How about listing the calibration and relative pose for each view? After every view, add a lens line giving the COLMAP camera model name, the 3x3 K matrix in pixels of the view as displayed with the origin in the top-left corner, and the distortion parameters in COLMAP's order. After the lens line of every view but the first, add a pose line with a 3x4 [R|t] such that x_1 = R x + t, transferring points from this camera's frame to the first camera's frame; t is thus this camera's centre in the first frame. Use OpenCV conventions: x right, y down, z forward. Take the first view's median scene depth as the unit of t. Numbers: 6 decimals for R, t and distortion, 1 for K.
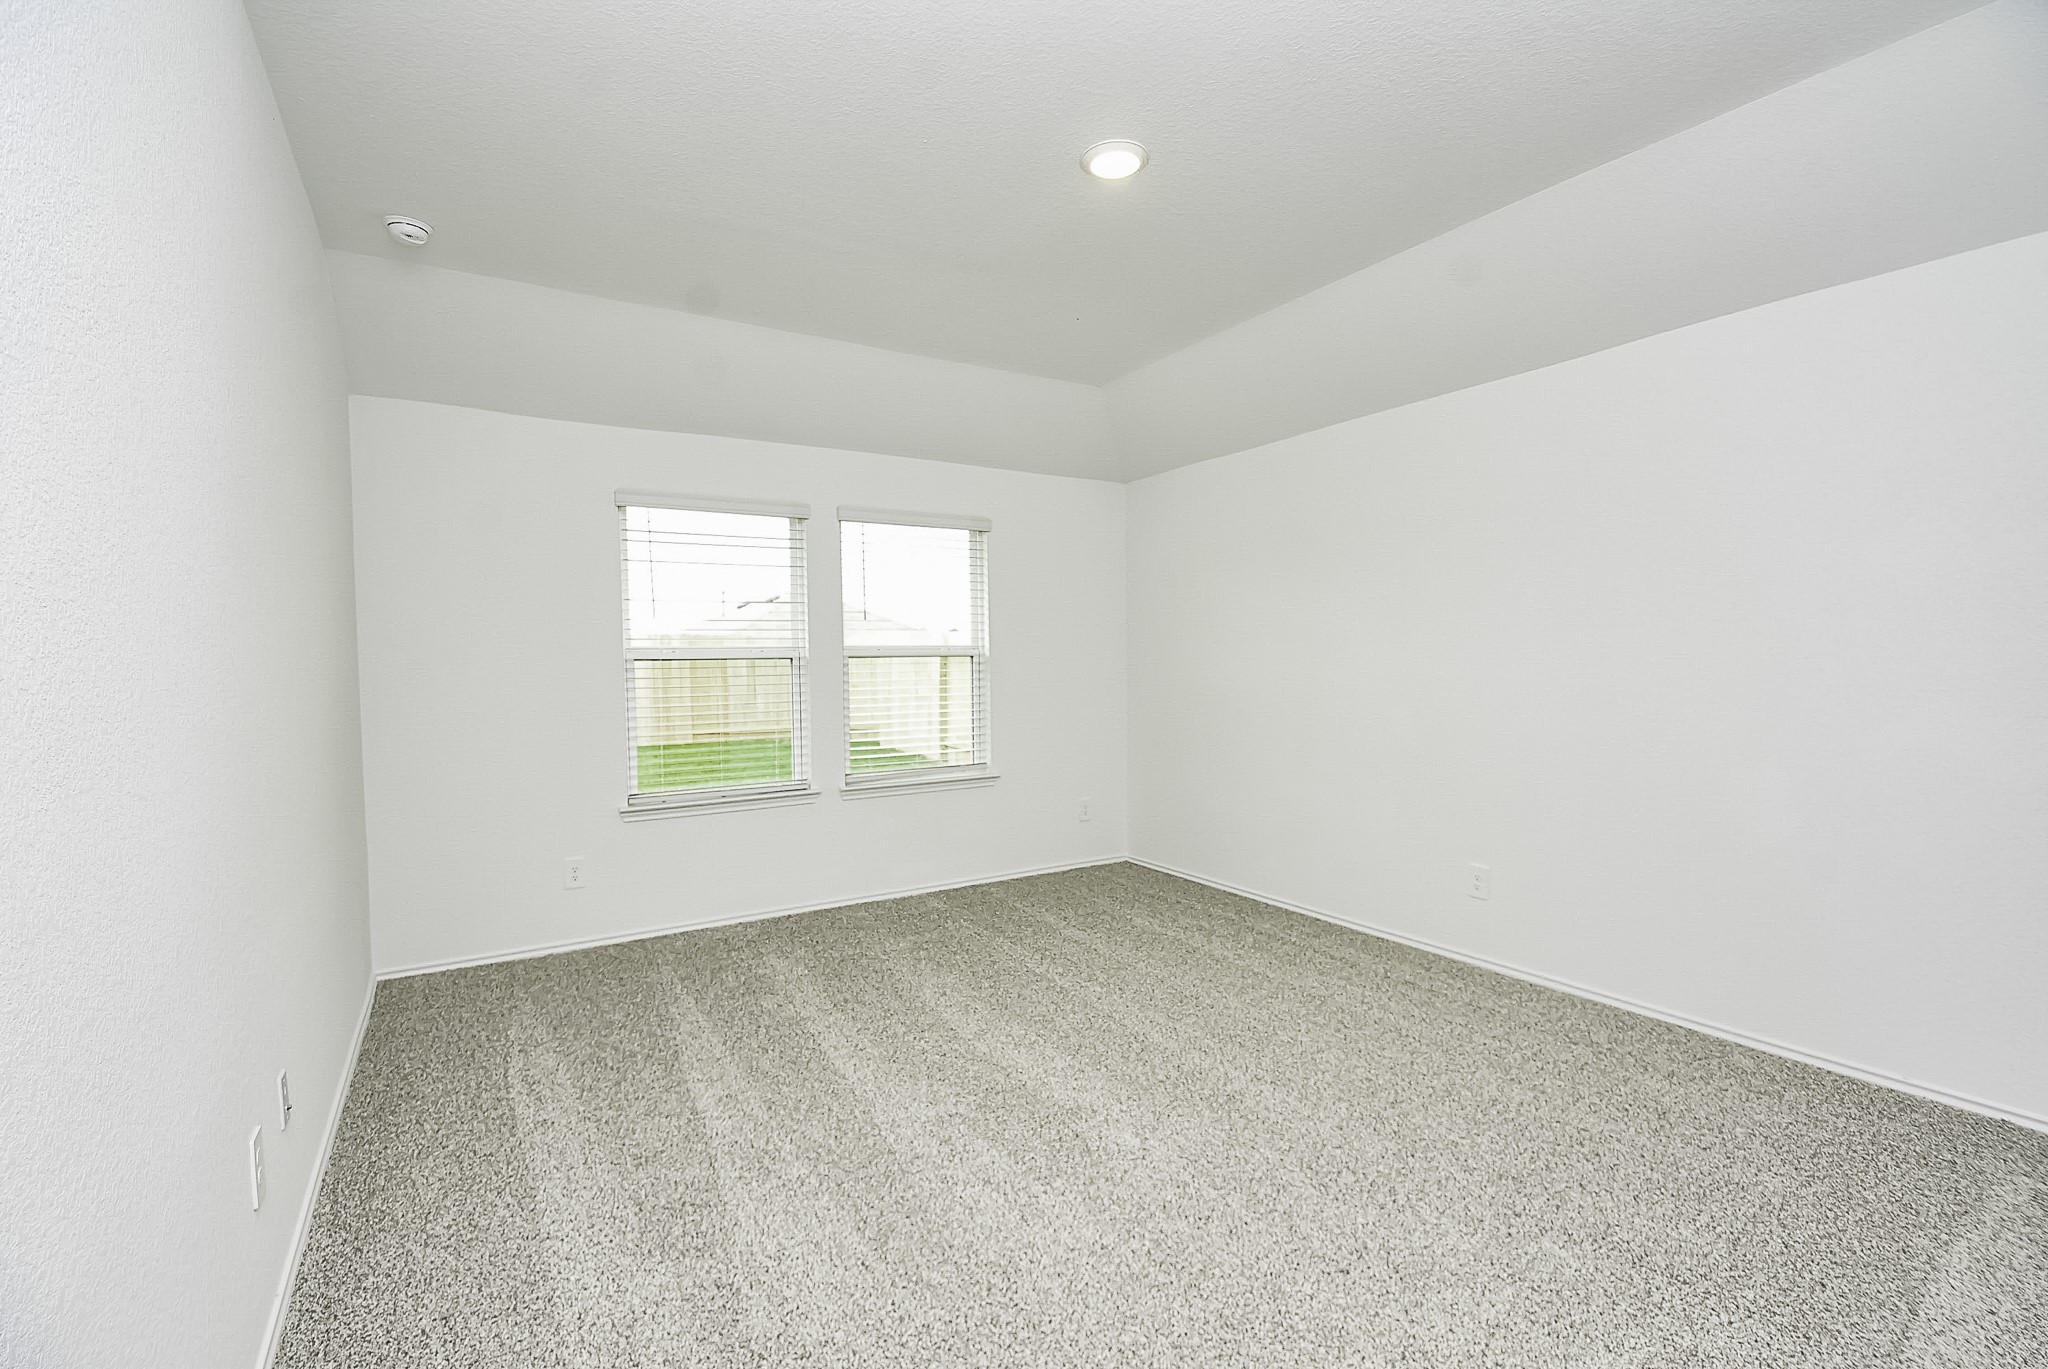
lens RADIAL K [[913.0, 0, 1018.1], [0, 913.0, 694.5], [0, 0, 1]] dist [0.002969, 0.000006]
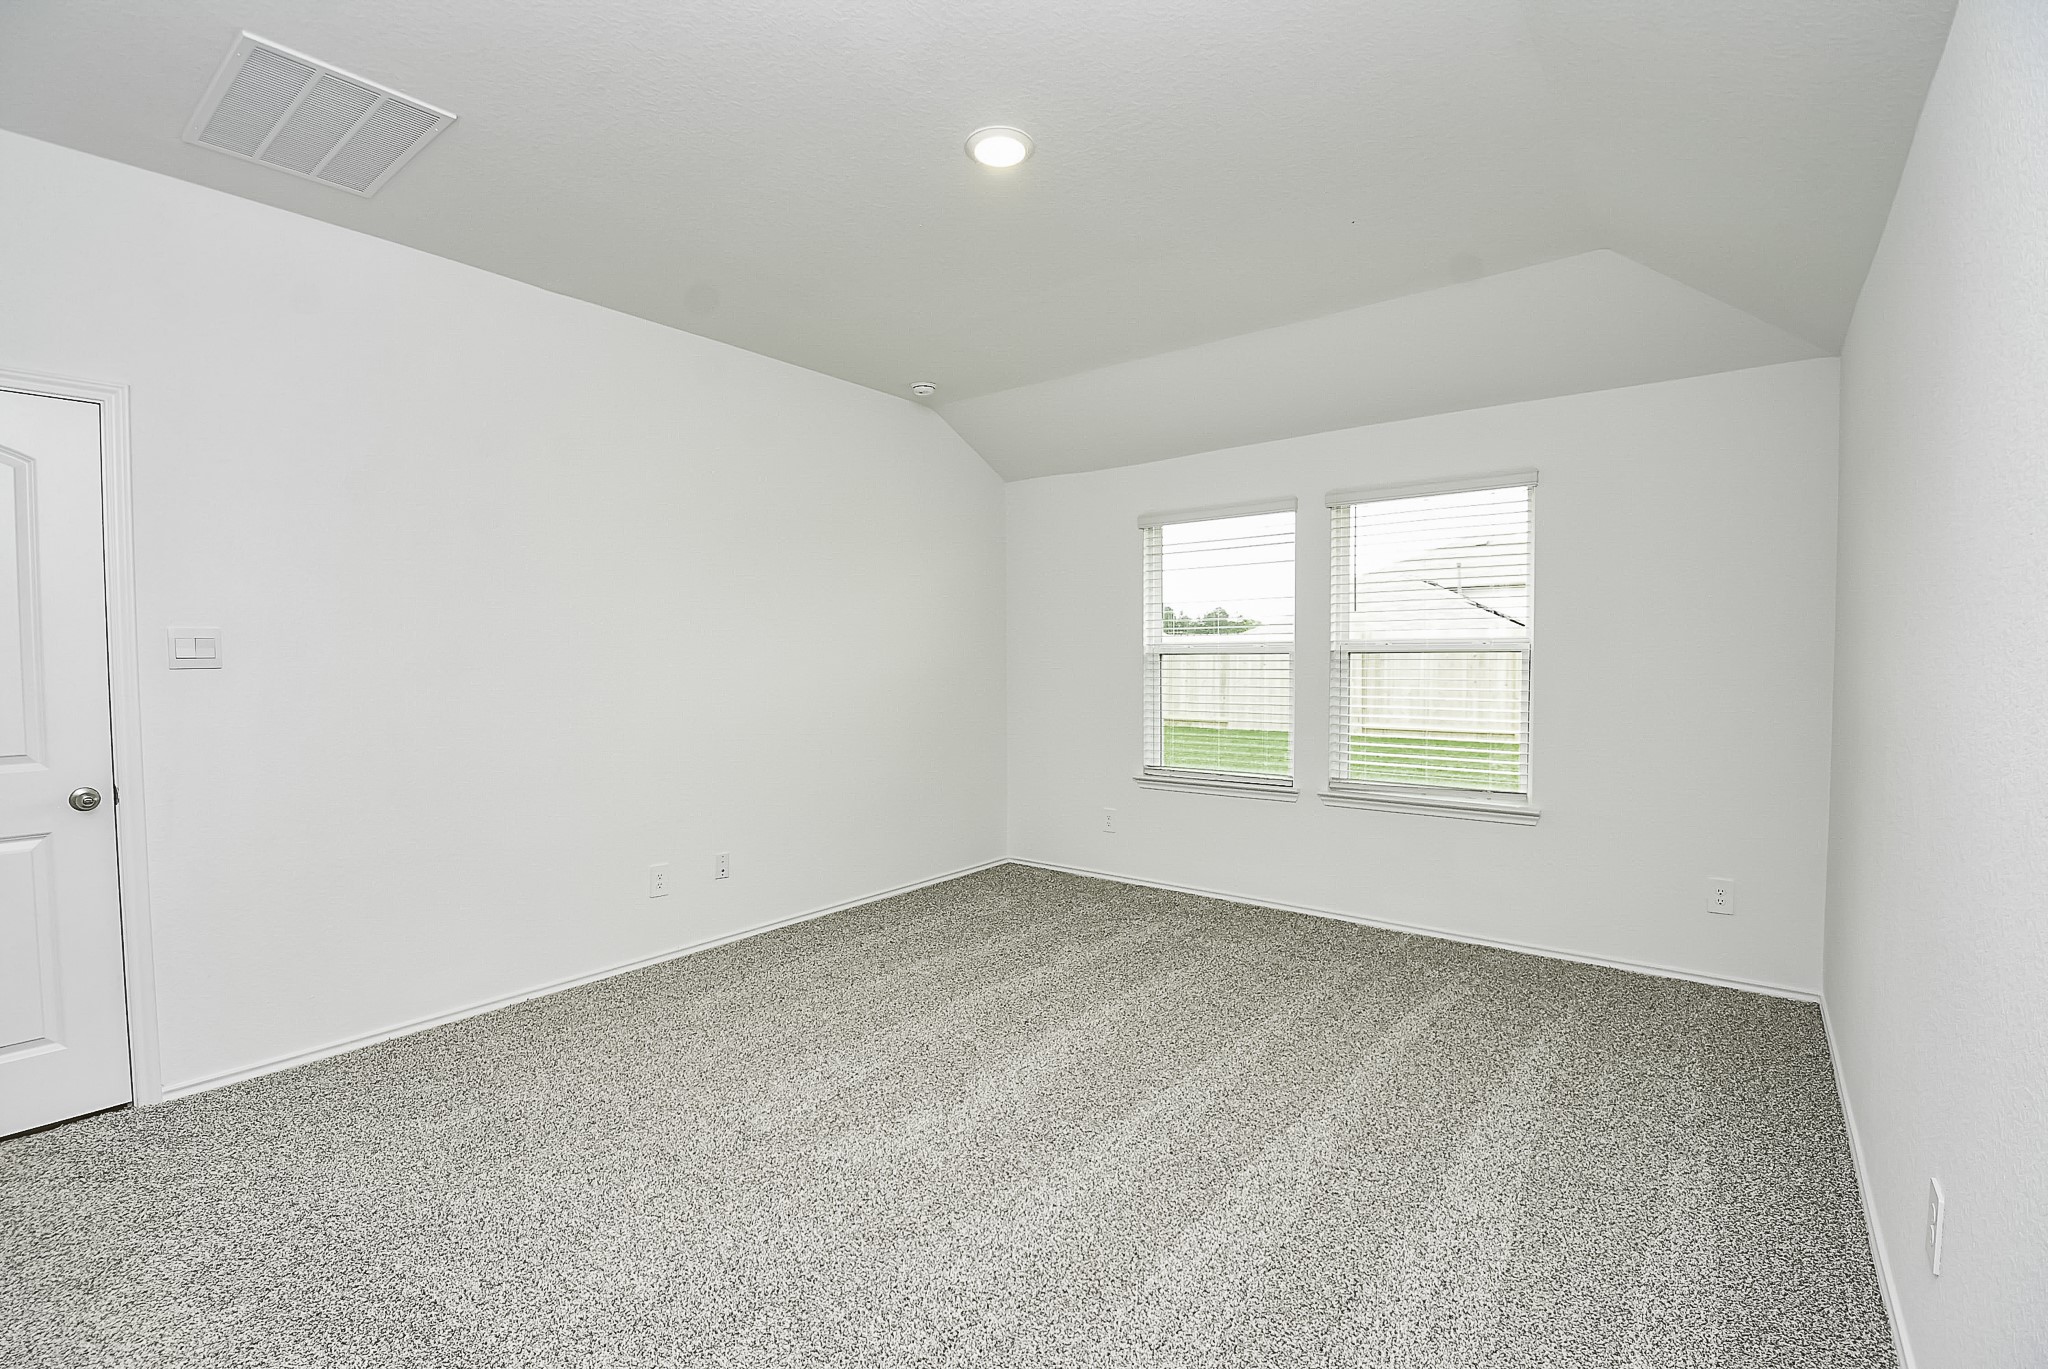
lens RADIAL K [[913.0, 0, 1018.1], [0, 913.0, 694.5], [0, 0, 1]] dist [0.002969, 0.000006]
pose [[0.330343, 0.046965, -0.942692, 0.587453], [-0.036983, 0.998638, 0.036792, -0.020369], [0.943136, 0.022710, 0.331631, 0.394960]]
